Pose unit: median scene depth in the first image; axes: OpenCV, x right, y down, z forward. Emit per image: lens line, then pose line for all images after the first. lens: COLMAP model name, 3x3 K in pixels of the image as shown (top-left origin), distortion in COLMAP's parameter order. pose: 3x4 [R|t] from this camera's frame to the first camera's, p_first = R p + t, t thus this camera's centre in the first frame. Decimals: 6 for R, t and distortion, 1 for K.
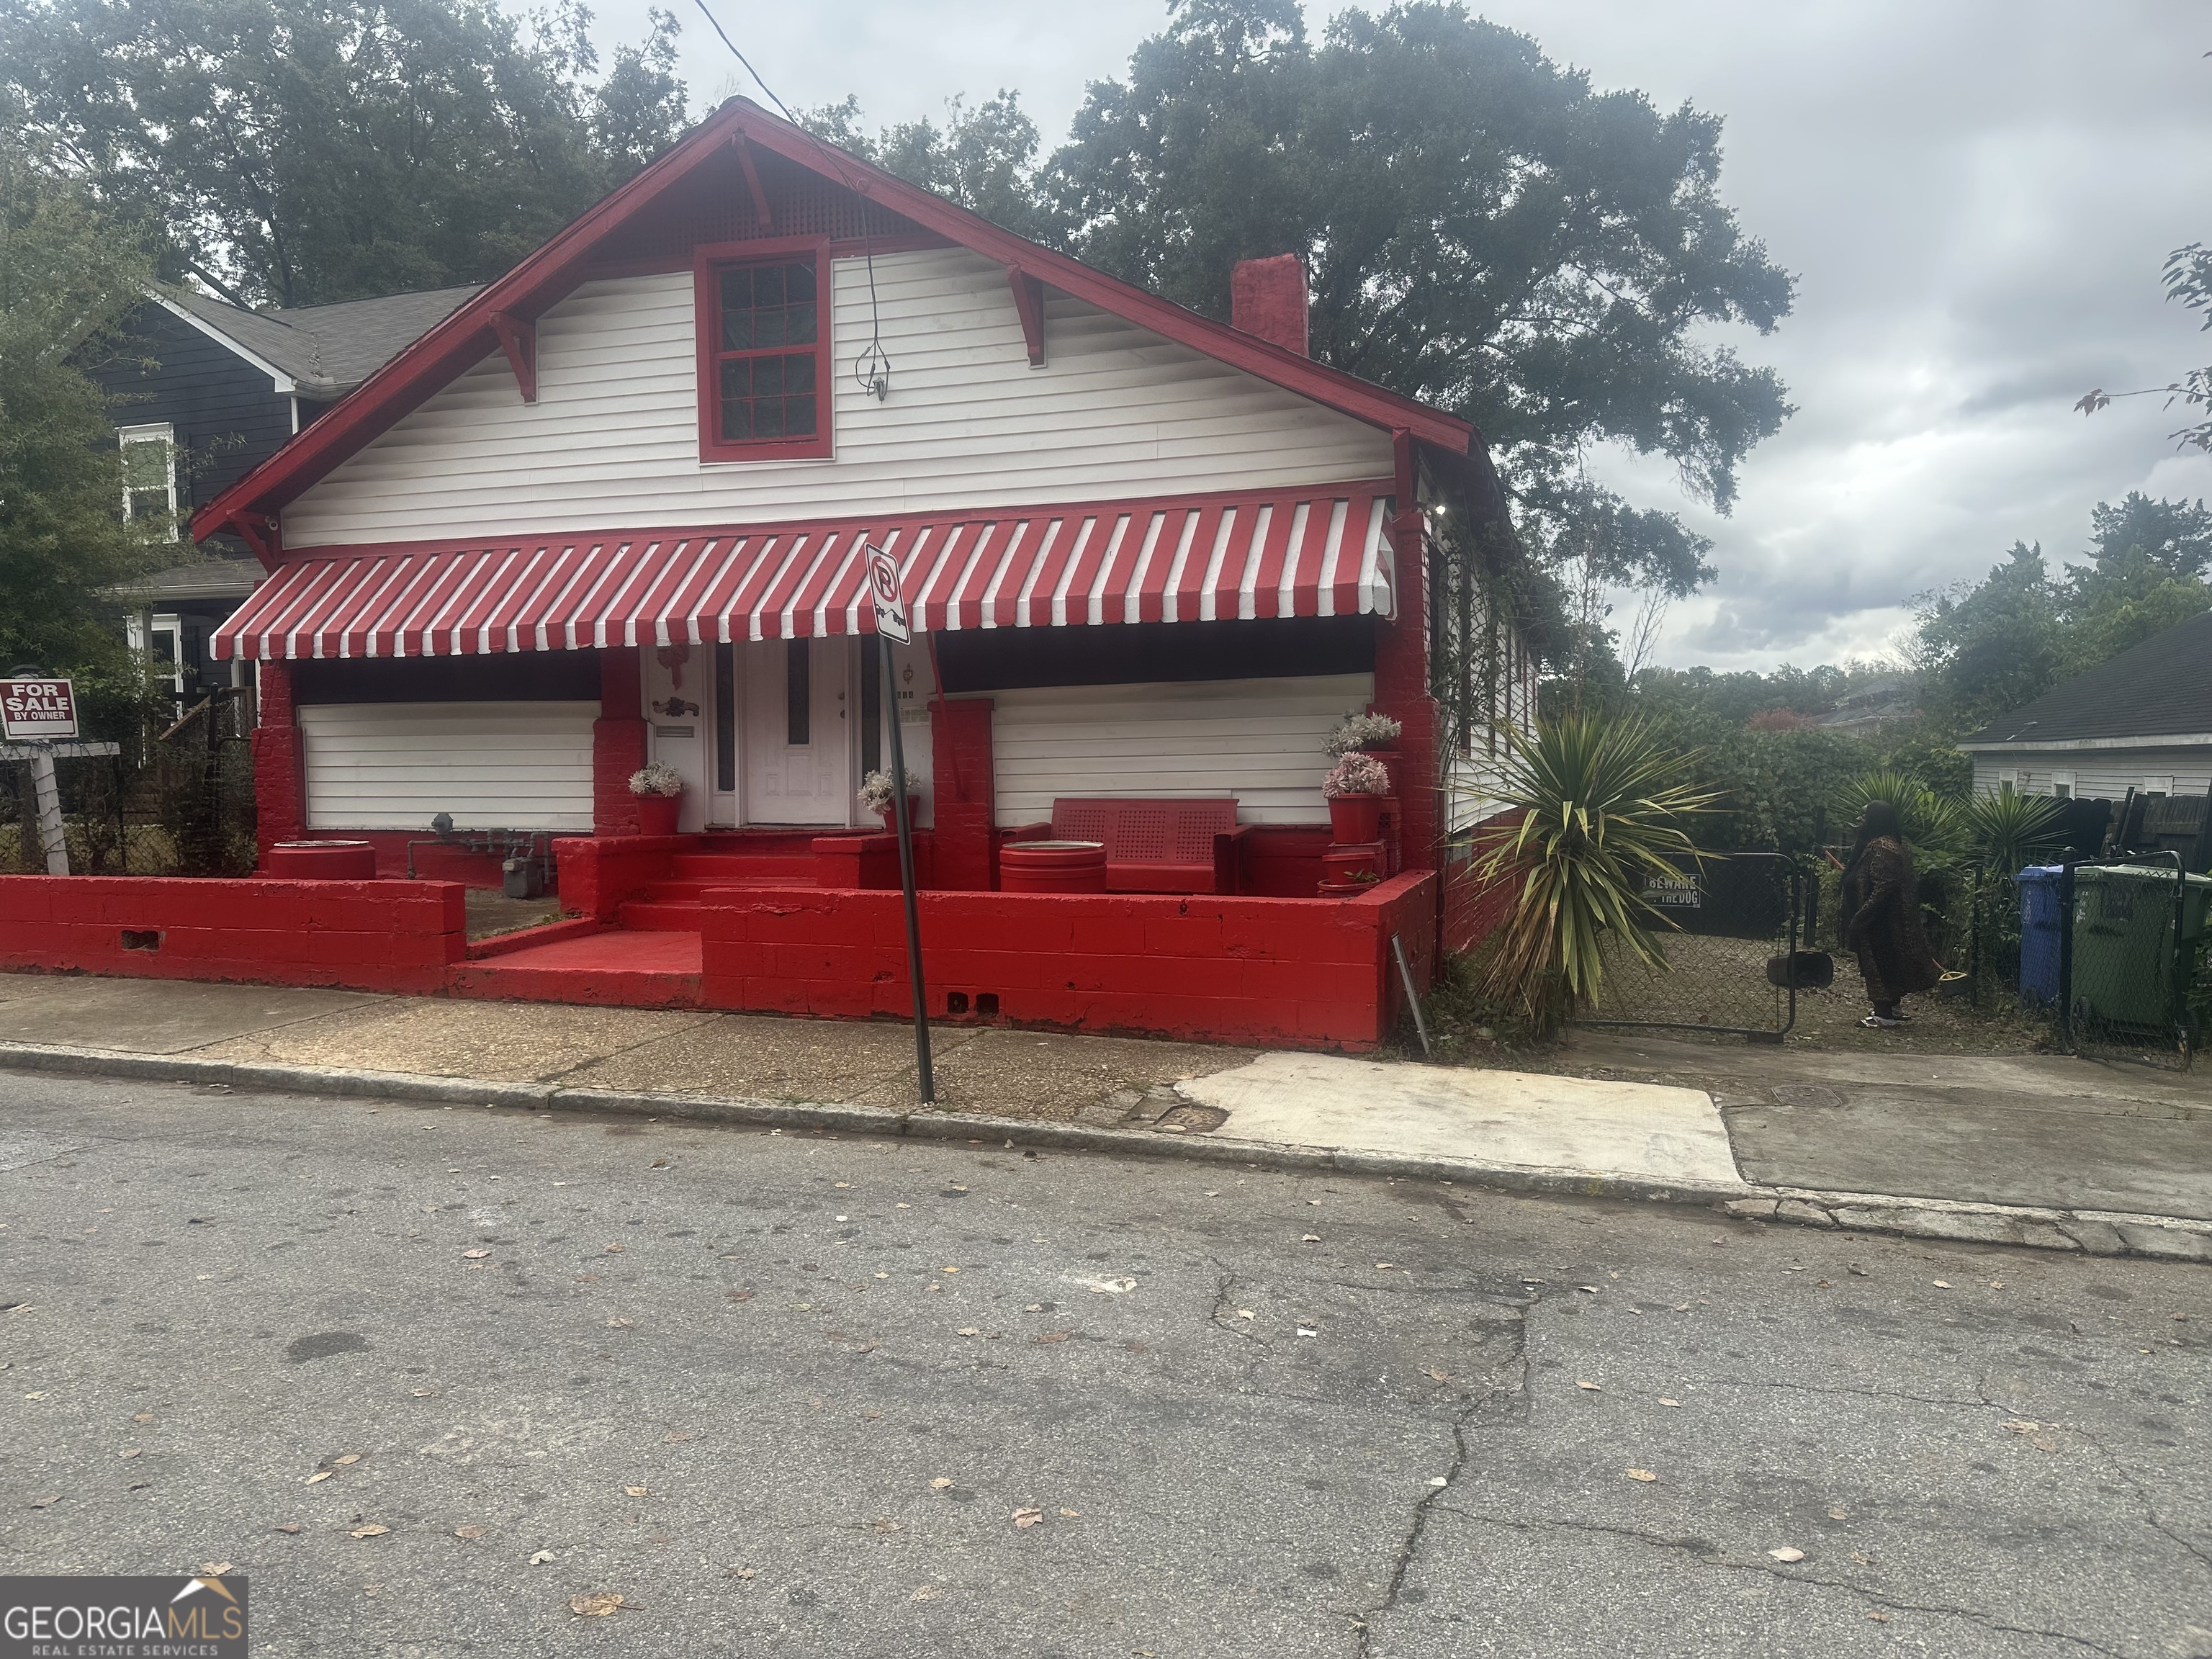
lens RADIAL K [[1521.9, 0, 1106.0], [0, 1521.9, 829.5], [0, 0, 1]] dist [0.115845, -0.159785]
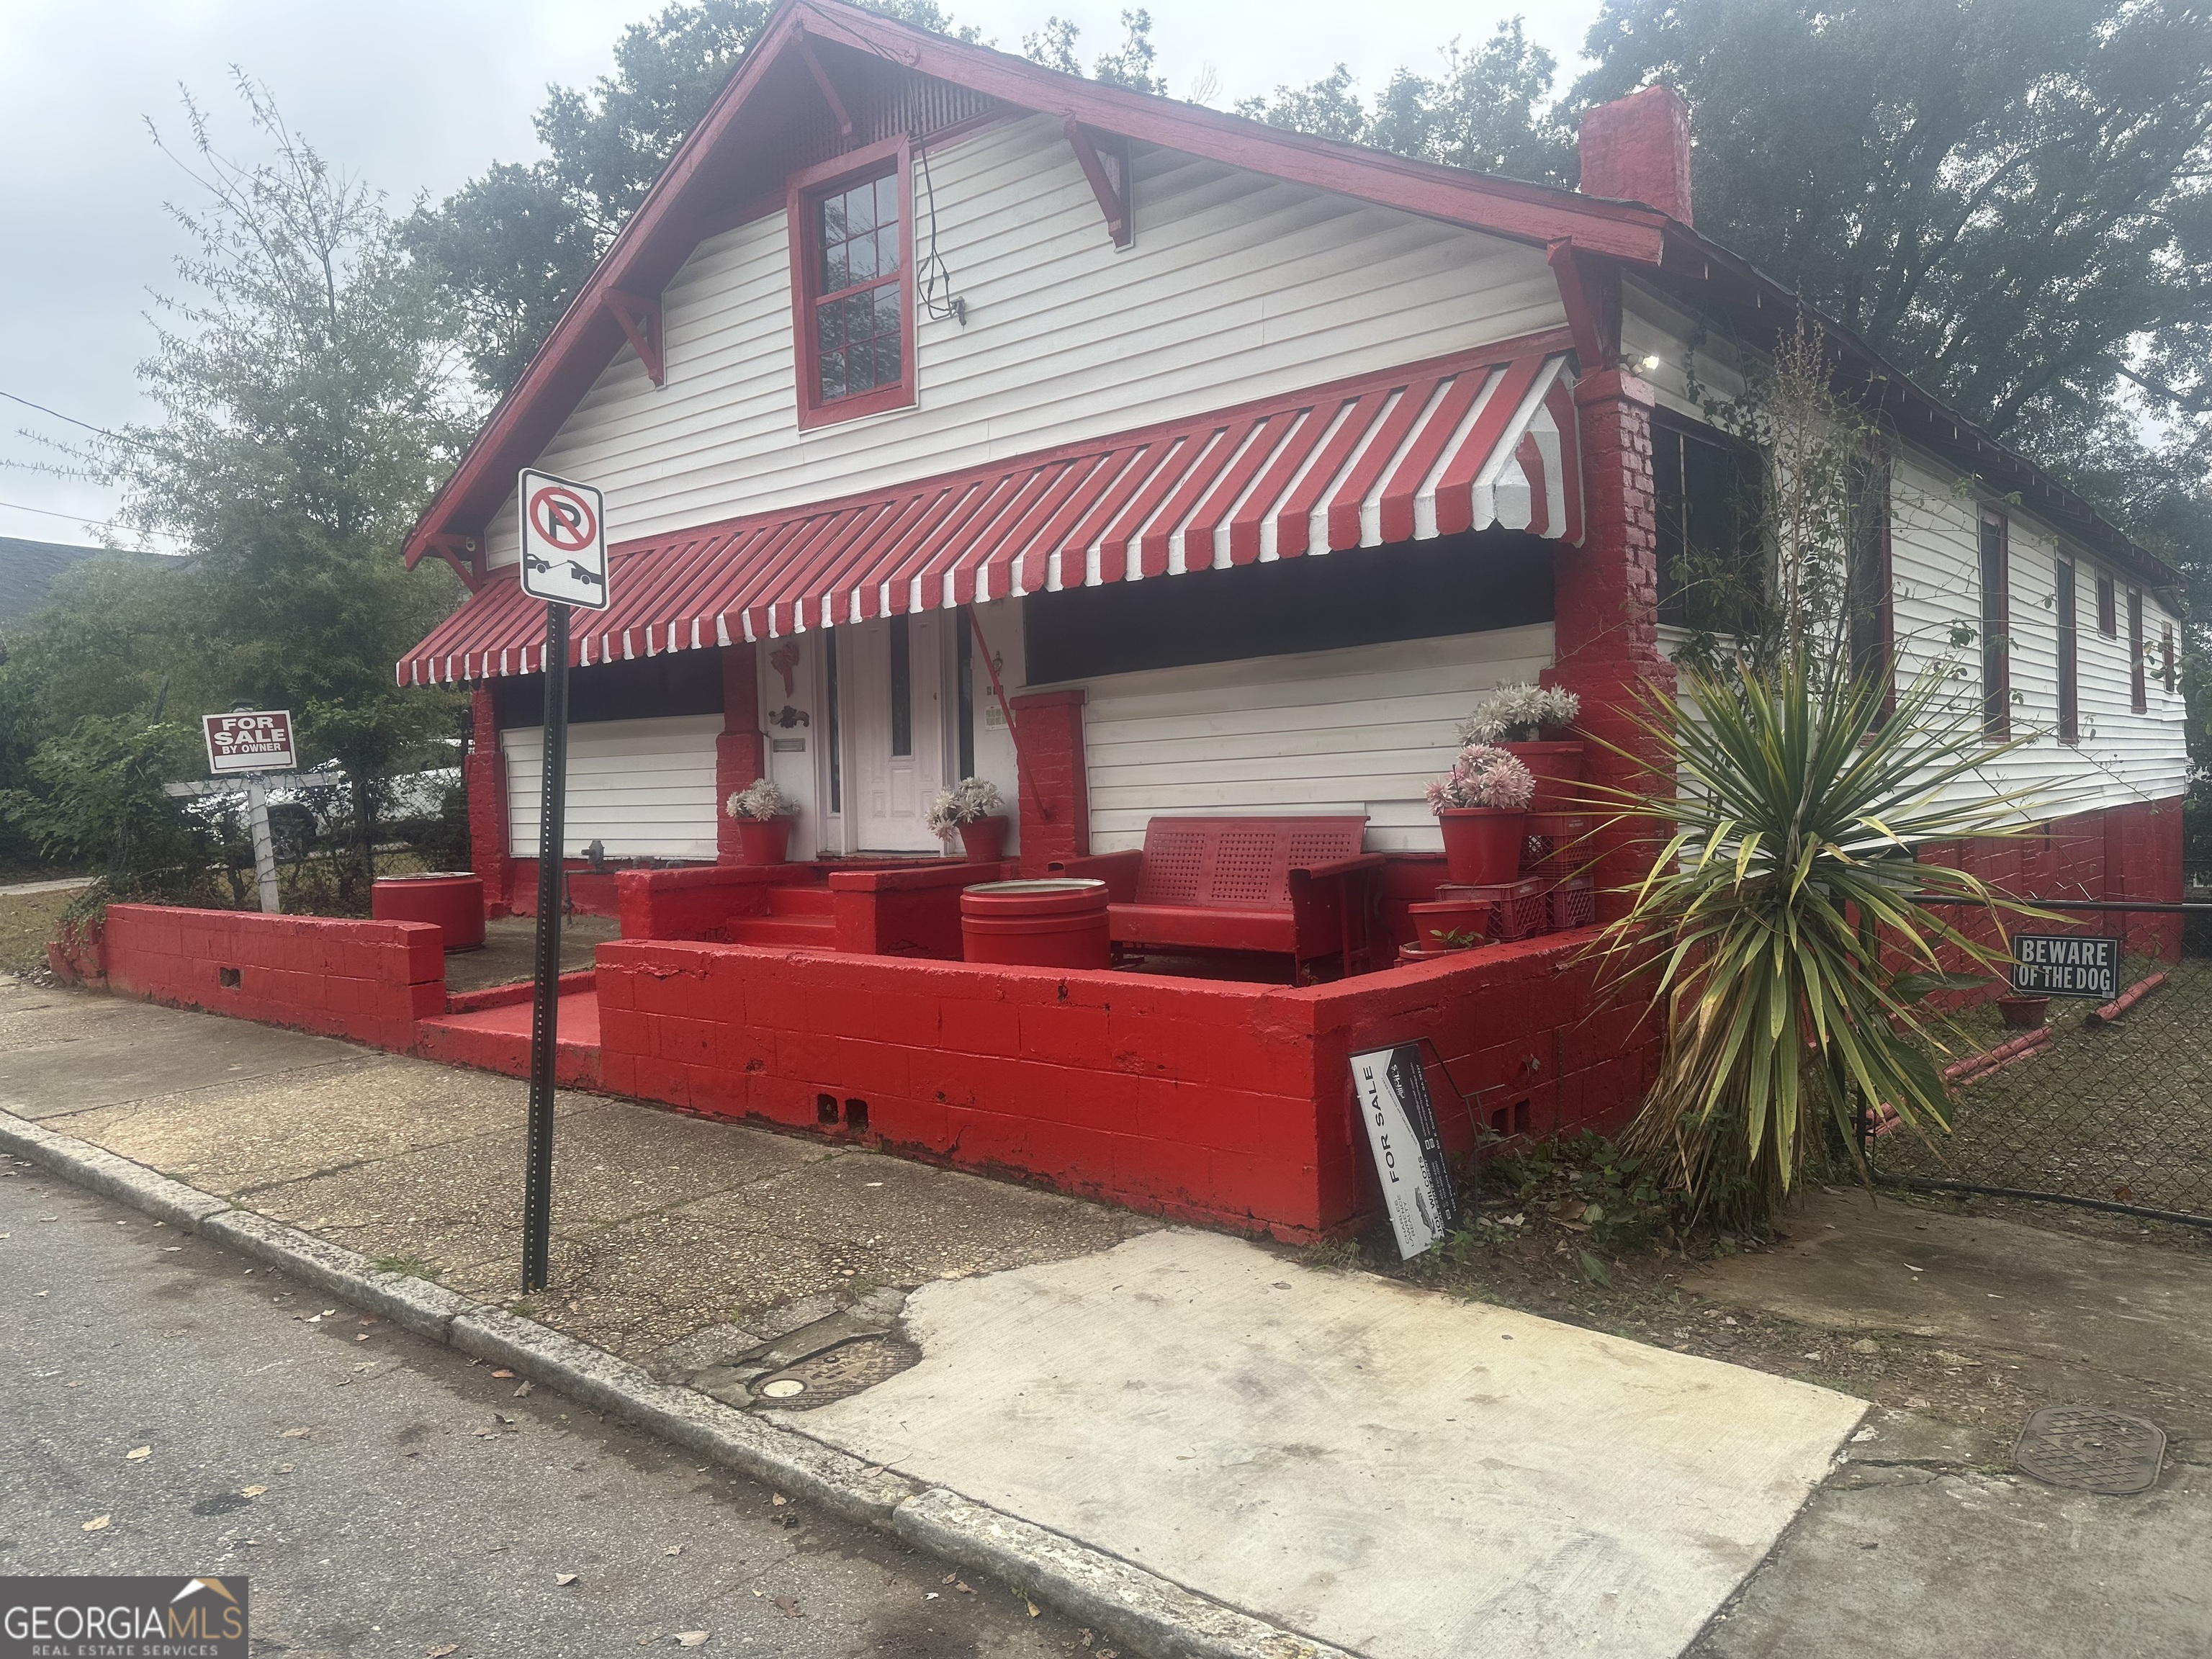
lens RADIAL K [[1521.9, 0, 1106.0], [0, 1521.9, 829.5], [0, 0, 1]] dist [0.115845, -0.159785]
pose [[0.923672, -0.010001, -0.383053, 0.226898], [0.008569, 0.999948, -0.005445, -0.010224], [0.383088, 0.001747, 0.923710, 0.283701]]
